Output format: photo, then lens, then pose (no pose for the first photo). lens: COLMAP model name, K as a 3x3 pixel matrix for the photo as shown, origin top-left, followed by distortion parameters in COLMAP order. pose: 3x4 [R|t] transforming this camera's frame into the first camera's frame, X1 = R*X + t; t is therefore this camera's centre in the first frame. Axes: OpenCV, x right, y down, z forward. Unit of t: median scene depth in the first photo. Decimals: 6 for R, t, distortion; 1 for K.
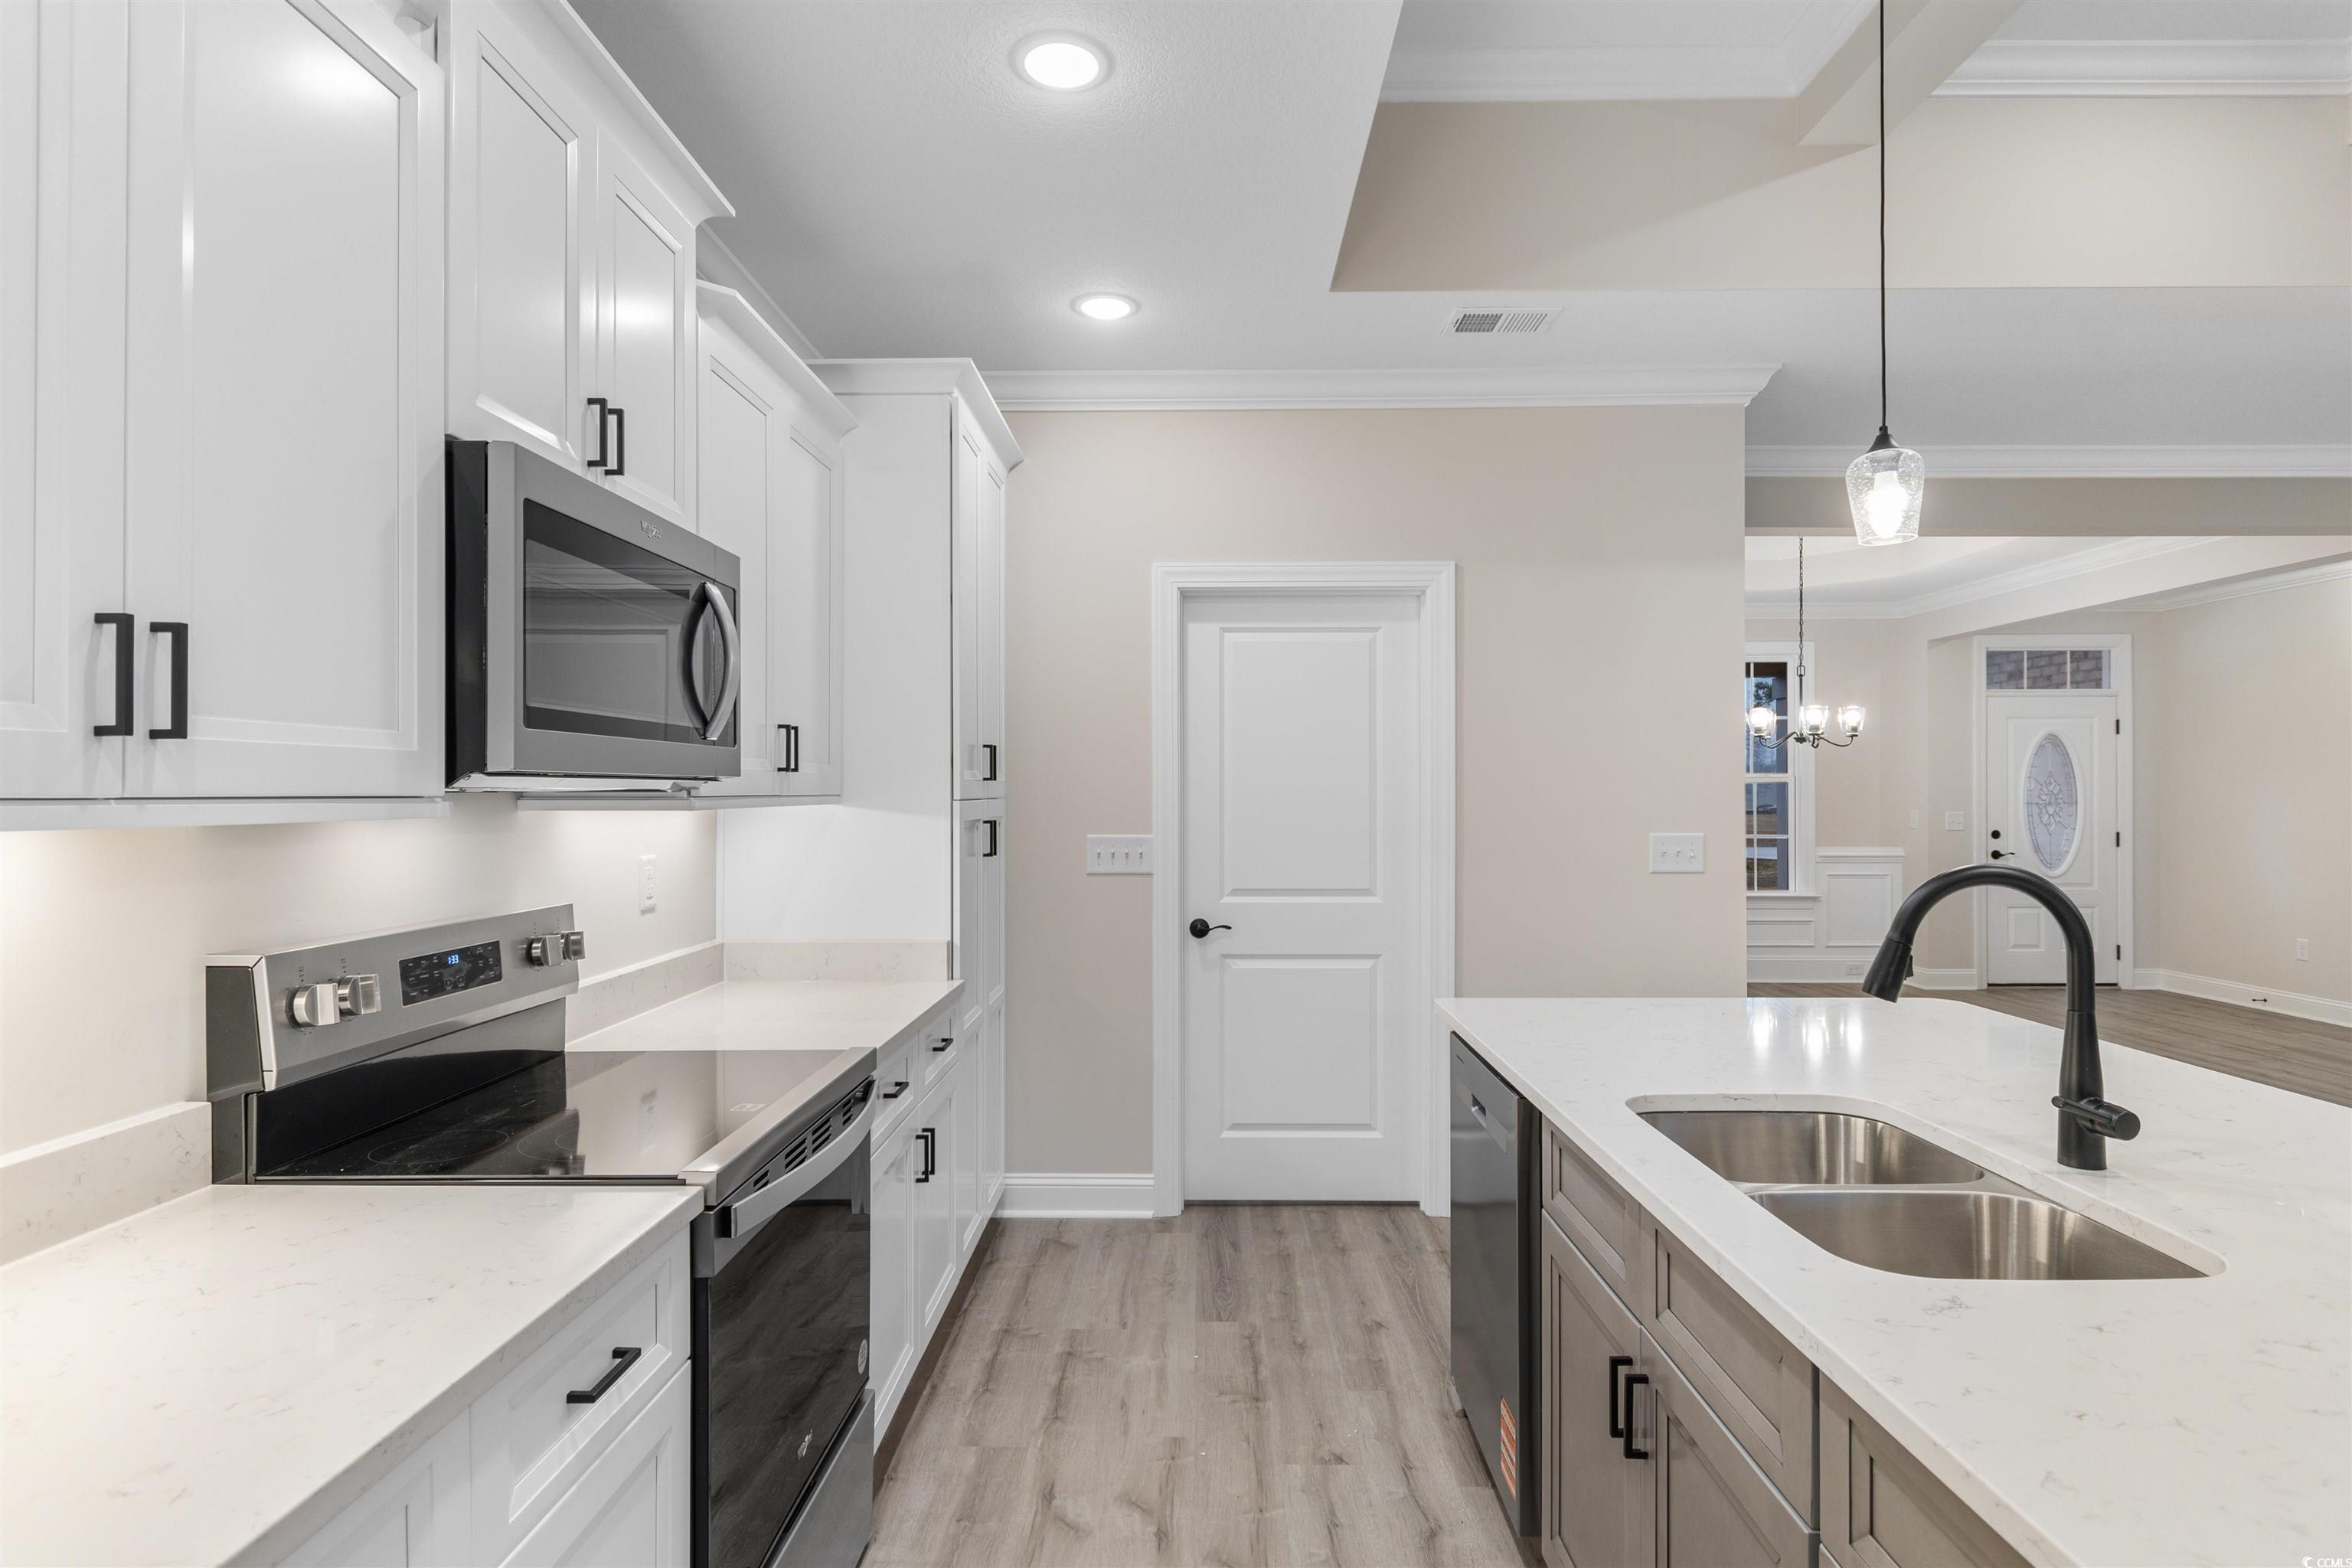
lens RADIAL K [[1229.2, 0, 1181.4], [0, 1229.2, 787.0], [0, 0, 1]] dist [0.005464, -0.007499]
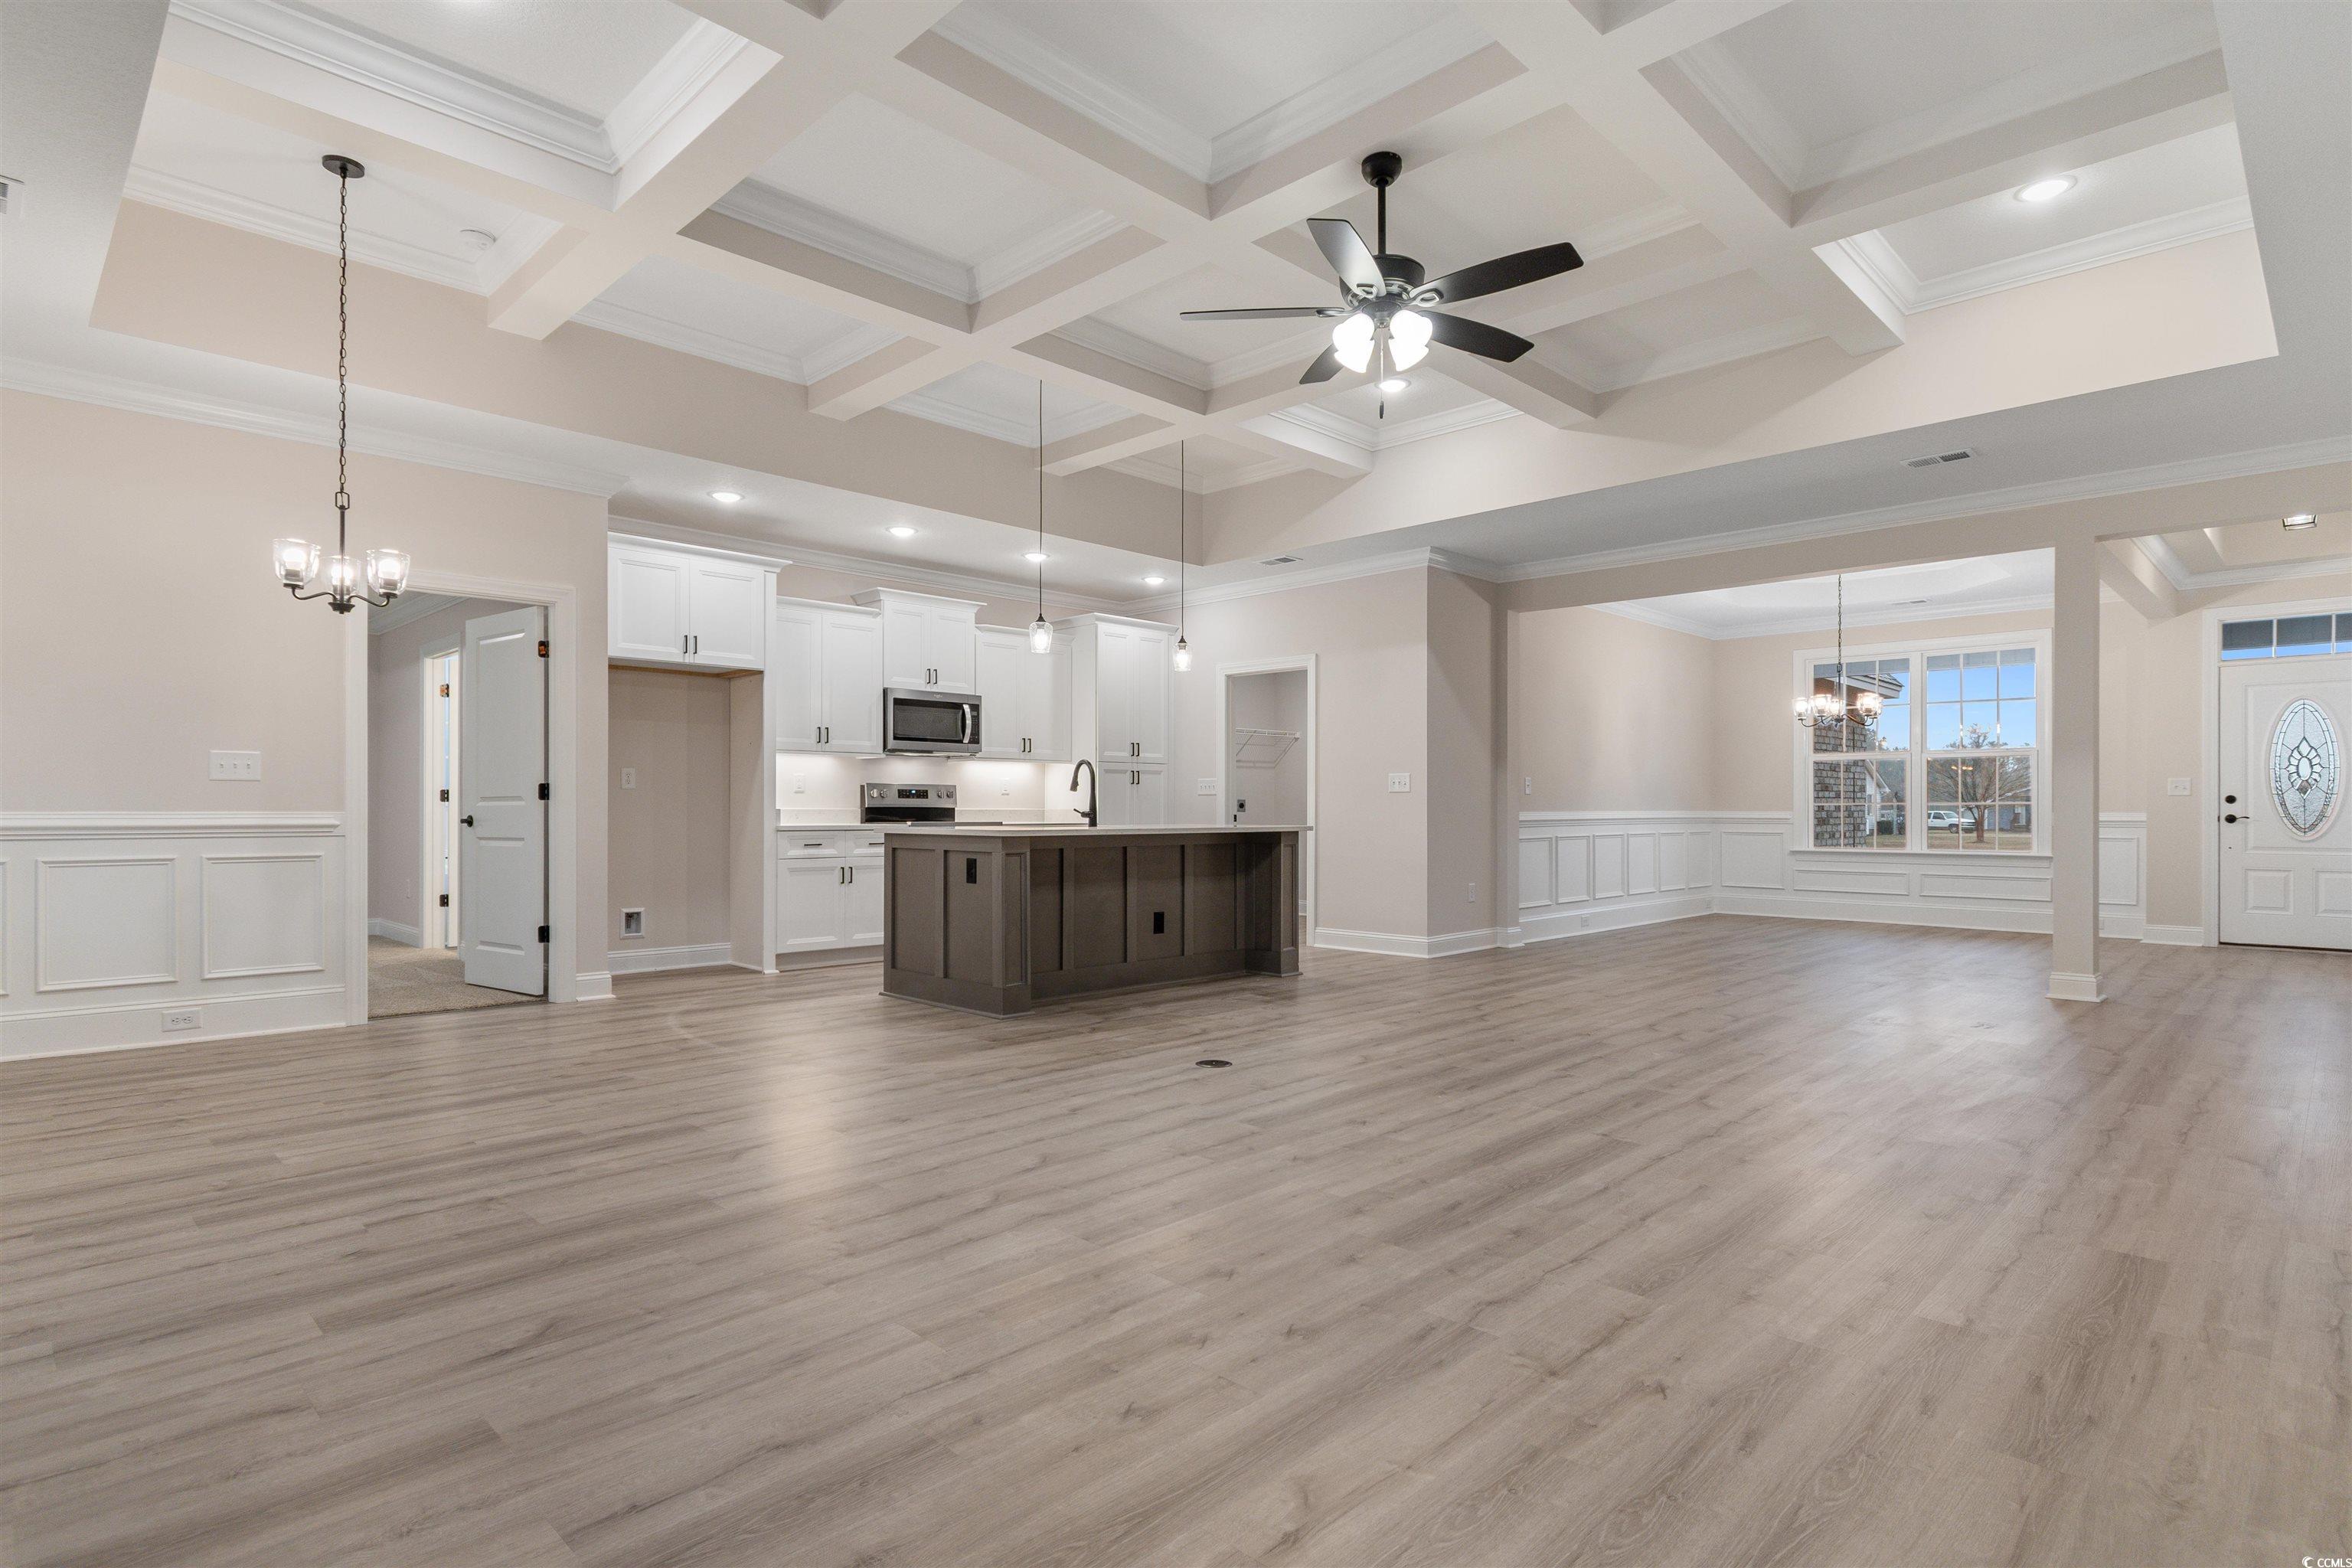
lens RADIAL K [[1191.4, 0, 1189.6], [0, 1191.4, 812.2], [0, 0, 1]] dist [0.005427, -0.001445]
pose [[0.725552, 0.004248, -0.688155, 1.924949], [0.001146, 0.999972, 0.007381, 0.110063], [0.688167, -0.006144, 0.725527, -0.913121]]
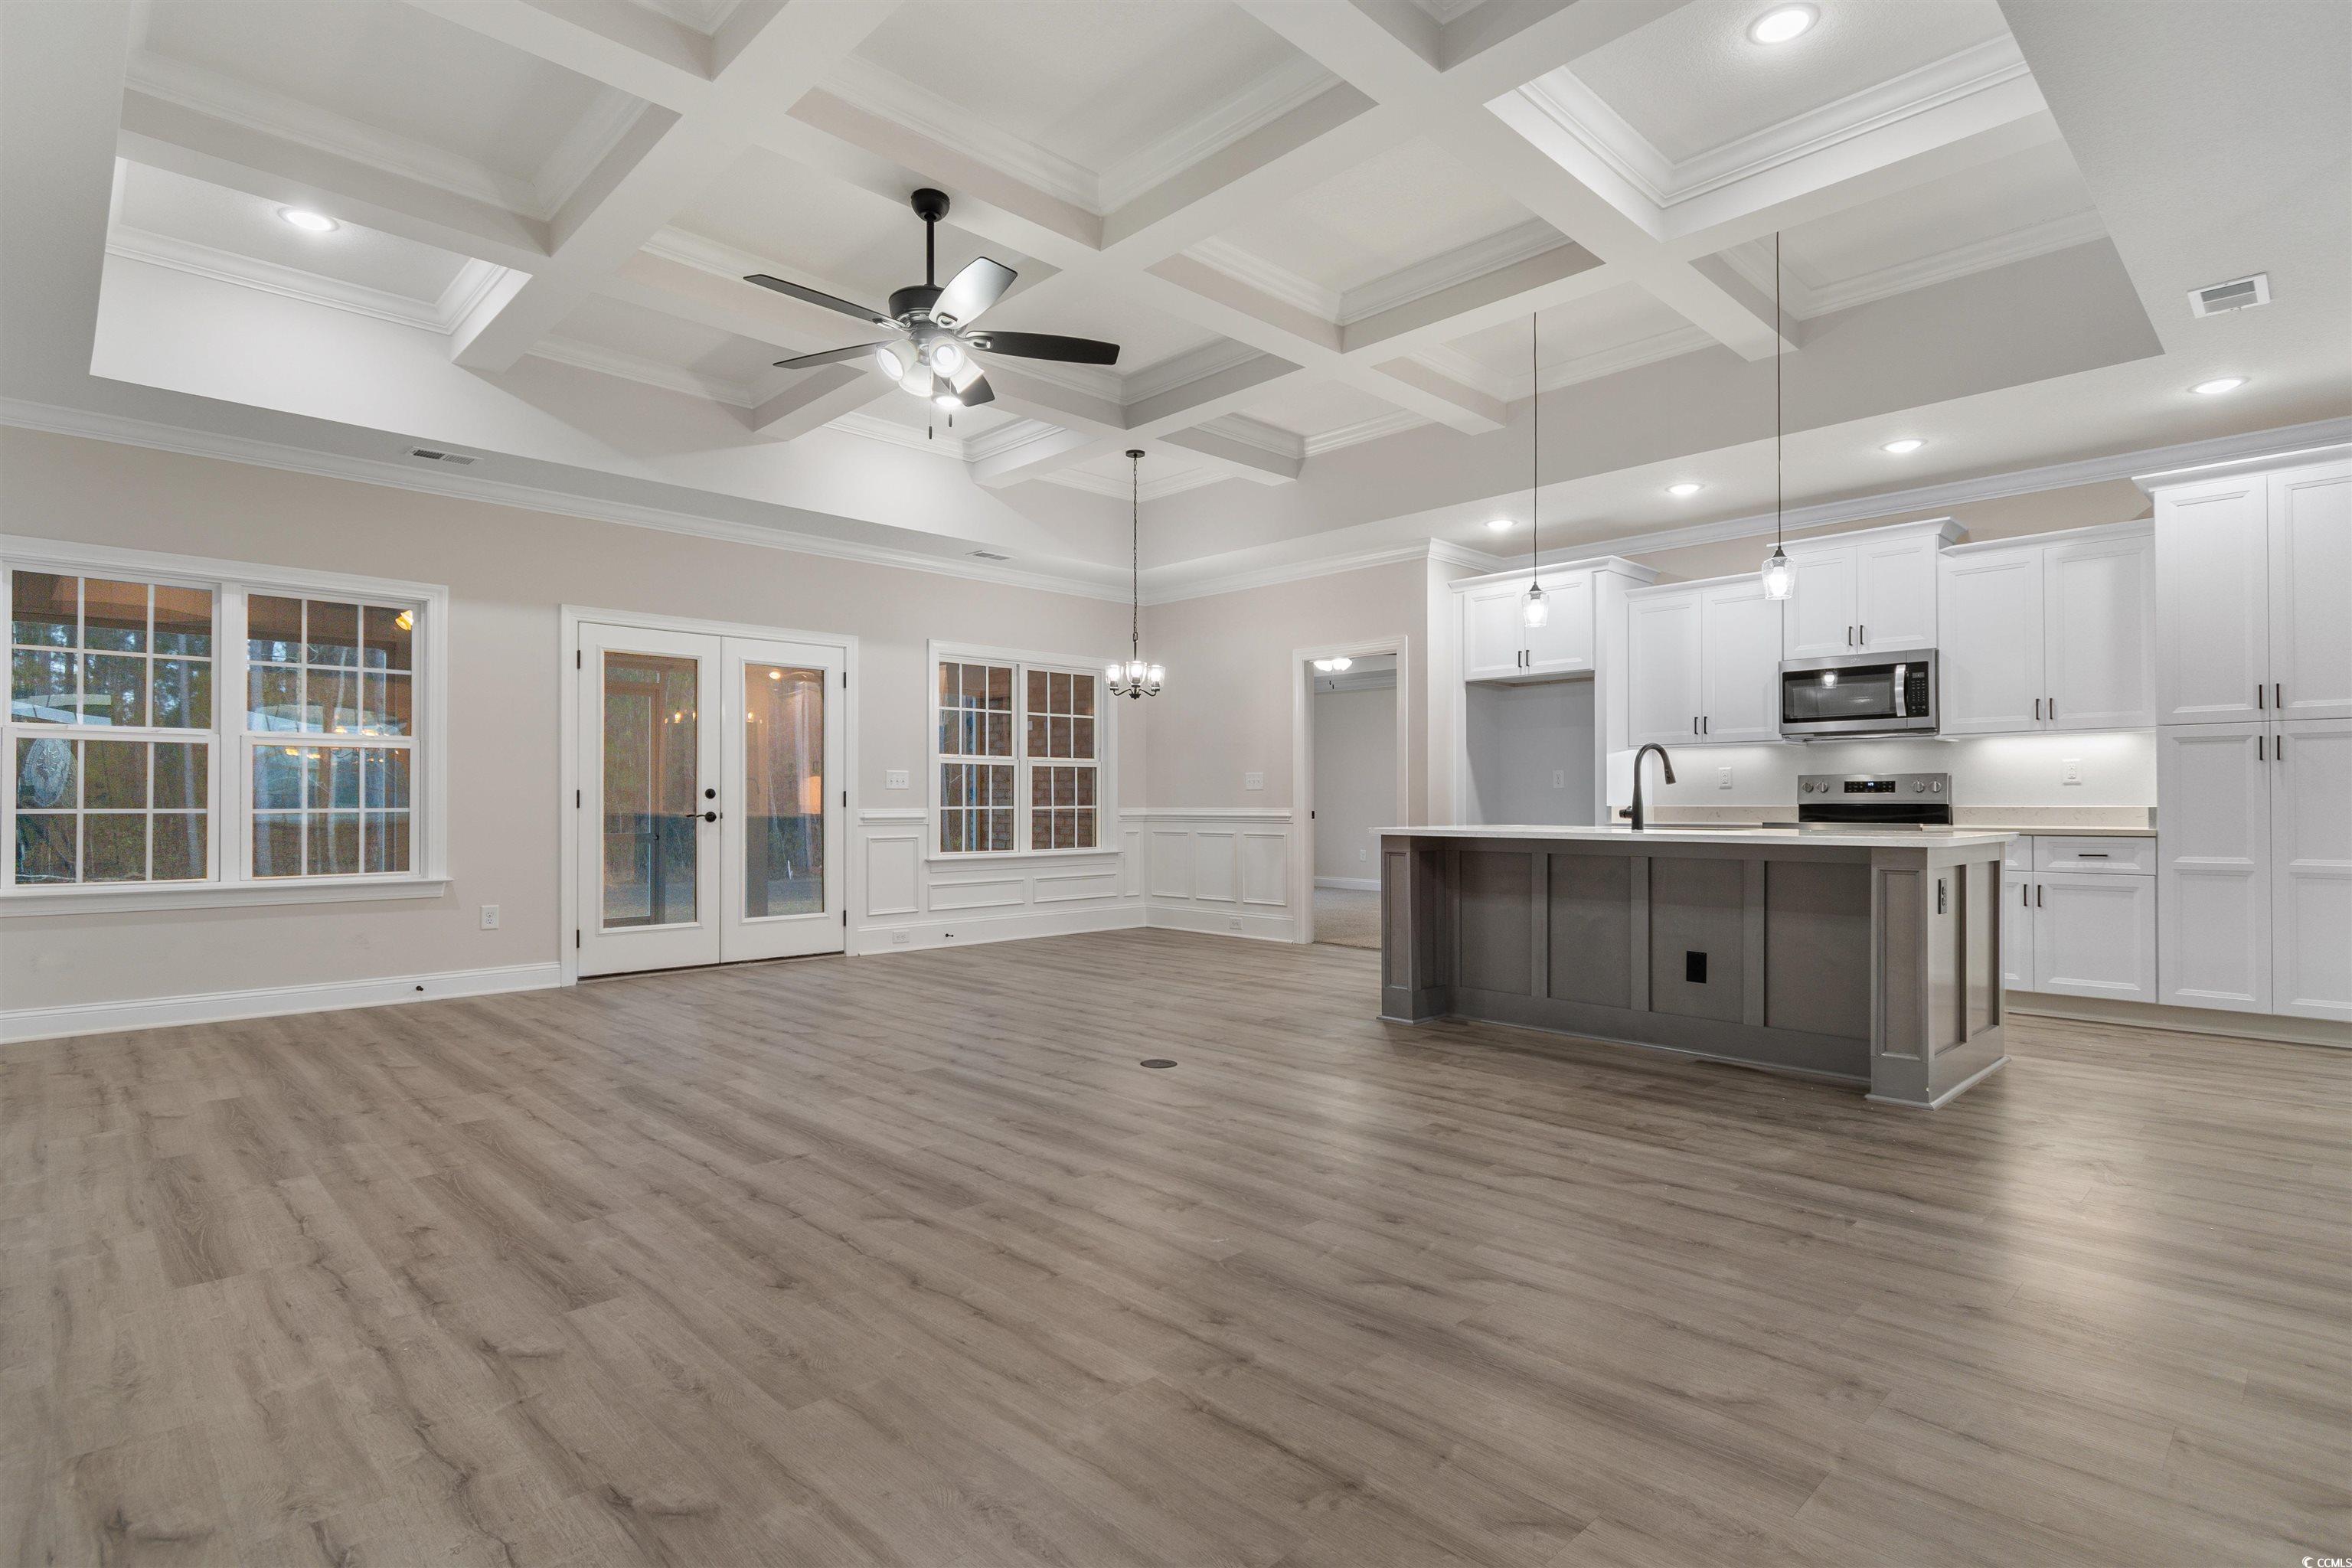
lens RADIAL K [[1164.5, 0, 1185.1], [0, 1164.5, 788.4], [0, 0, 1]] dist [0.005747, -0.000697]
pose [[-0.704758, -0.007420, -0.709409, 1.928431], [0.005221, 0.999864, -0.015644, 0.116241], [0.709429, -0.014729, -0.704623, 1.174807]]
